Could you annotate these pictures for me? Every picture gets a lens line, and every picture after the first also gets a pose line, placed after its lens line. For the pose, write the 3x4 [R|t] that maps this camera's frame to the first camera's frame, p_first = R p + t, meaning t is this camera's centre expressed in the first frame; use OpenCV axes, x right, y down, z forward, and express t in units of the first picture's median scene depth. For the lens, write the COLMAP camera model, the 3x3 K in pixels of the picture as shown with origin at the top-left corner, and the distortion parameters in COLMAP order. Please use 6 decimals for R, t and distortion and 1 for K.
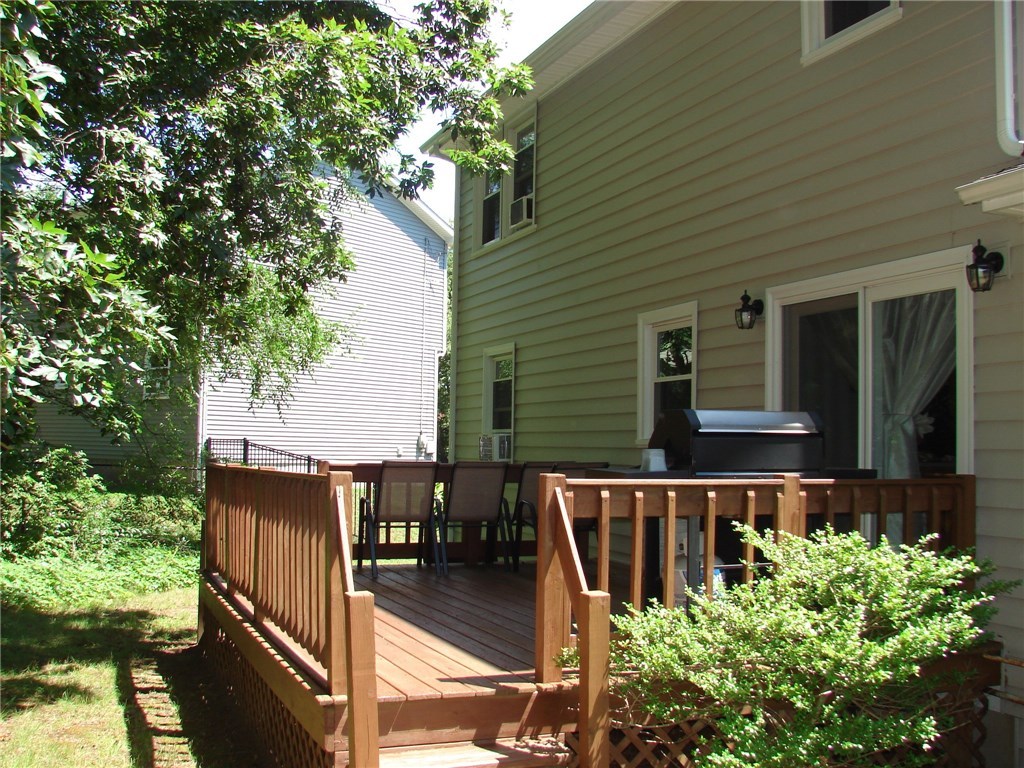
lens RADIAL K [[1099.5, 0, 512.3], [0, 1099.5, 390.1], [0, 0, 1]] dist [-0.202026, 0.237560]
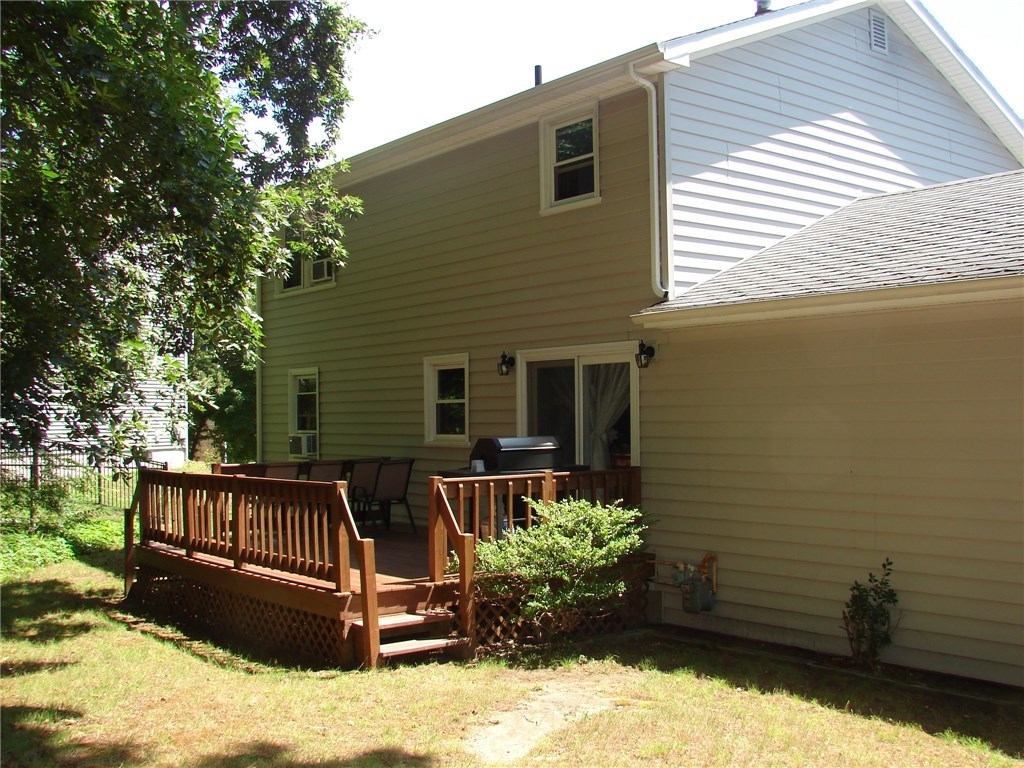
lens RADIAL K [[1099.5, 0, 512.3], [0, 1099.5, 390.1], [0, 0, 1]] dist [-0.202026, 0.237560]
pose [[0.958513, -0.020300, 0.284325, -0.351960], [0.011840, 0.999435, 0.031444, -0.126274], [-0.284803, -0.026774, 0.958212, -0.838481]]
